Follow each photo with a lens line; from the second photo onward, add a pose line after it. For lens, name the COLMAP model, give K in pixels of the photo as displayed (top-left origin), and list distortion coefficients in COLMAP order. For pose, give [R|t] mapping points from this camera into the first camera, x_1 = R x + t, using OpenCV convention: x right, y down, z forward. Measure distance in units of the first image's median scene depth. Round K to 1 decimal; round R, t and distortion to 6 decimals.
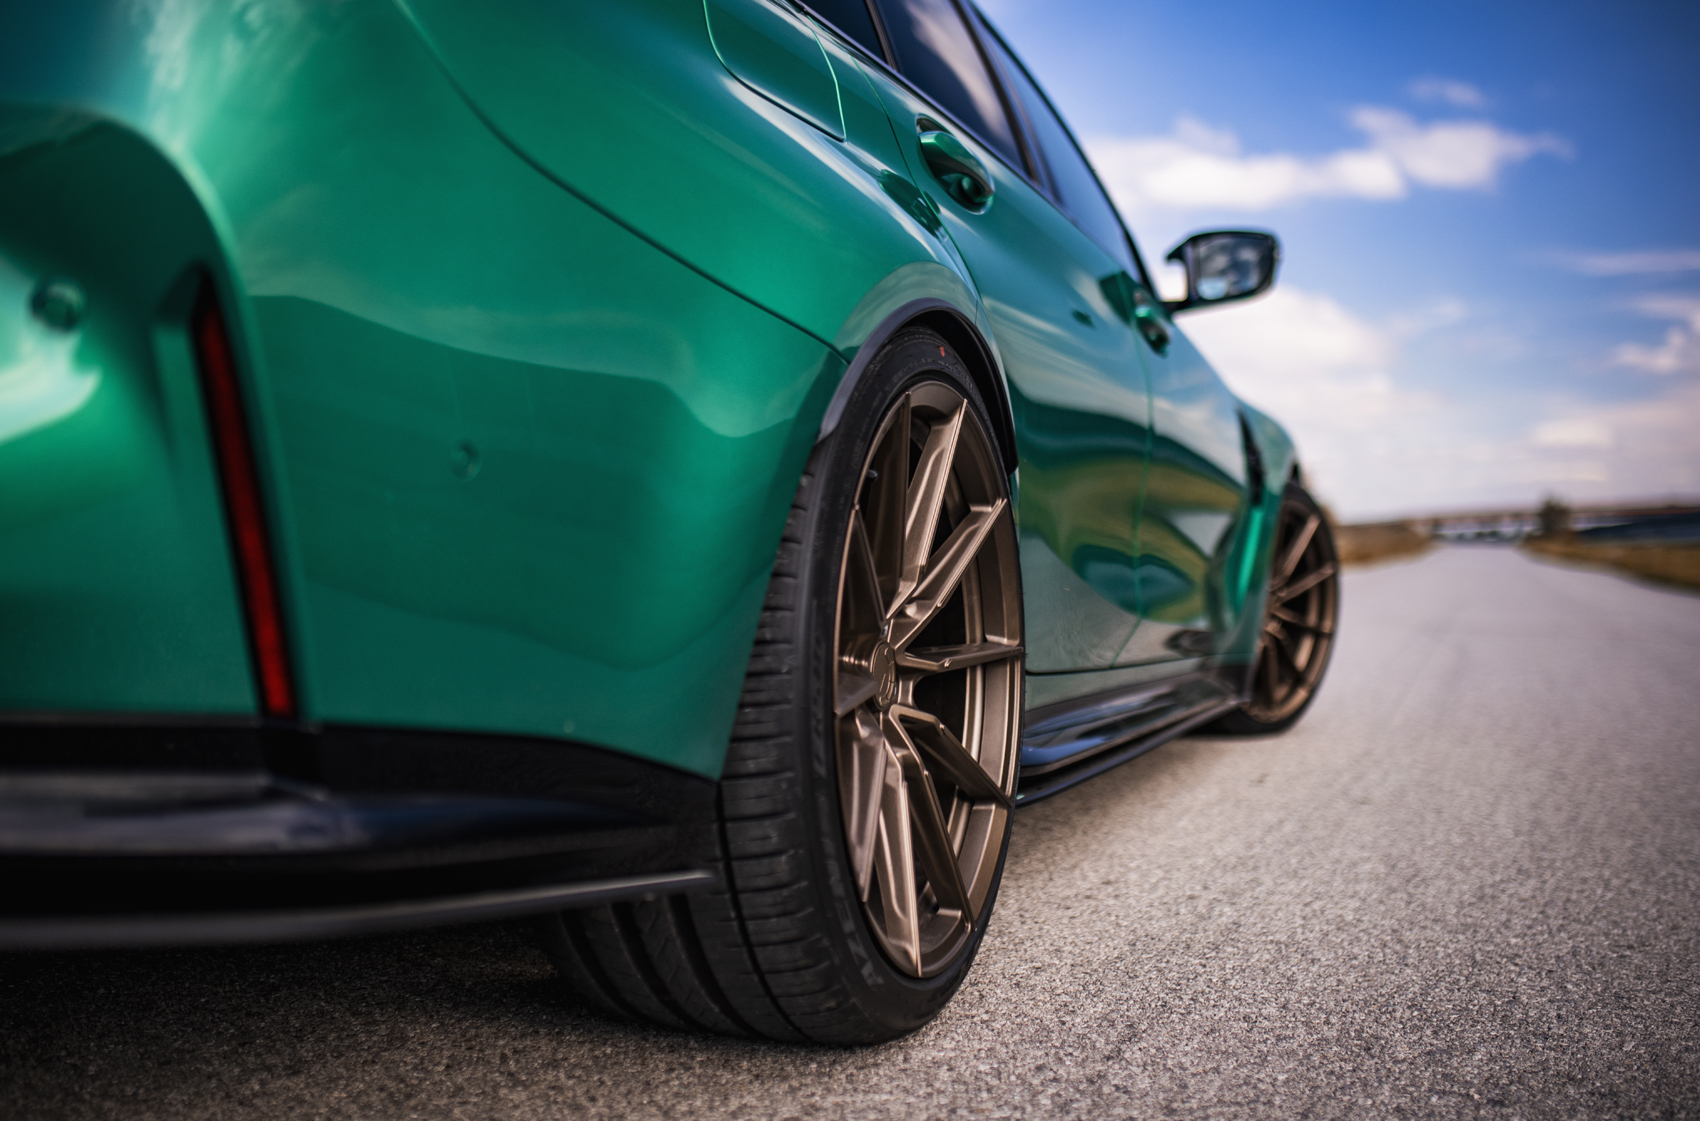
lens RADIAL K [[1717.5, 0, 851.9], [0, 1717.5, 561.6], [0, 0, 1]] dist [-0.028300, 0.000000]
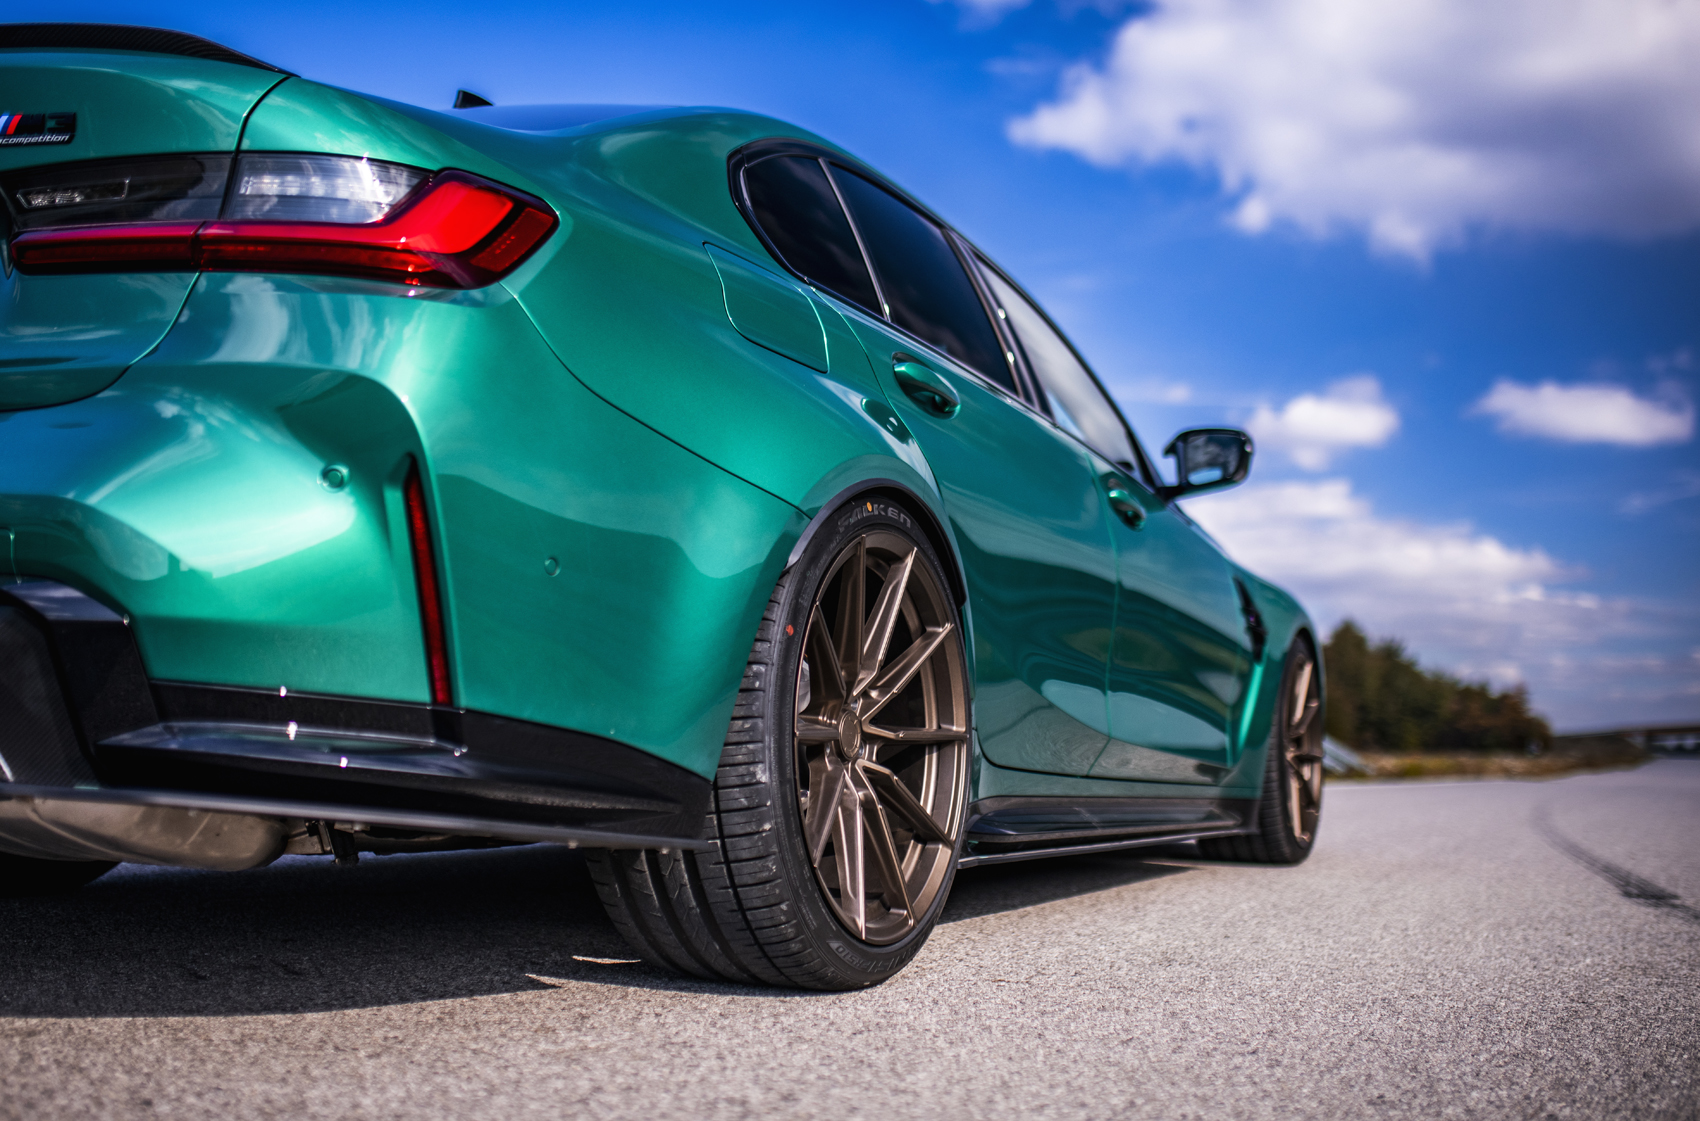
lens RADIAL K [[1717.5, 0, 835.1], [0, 1717.5, 554.6], [0, 0, 1]] dist [-0.028300, 0.000000]
pose [[0.995205, -0.000864, -0.097809, 0.141671], [-0.010822, 0.992849, -0.118887, 0.082512], [0.097212, 0.119376, 0.988079, -0.425656]]
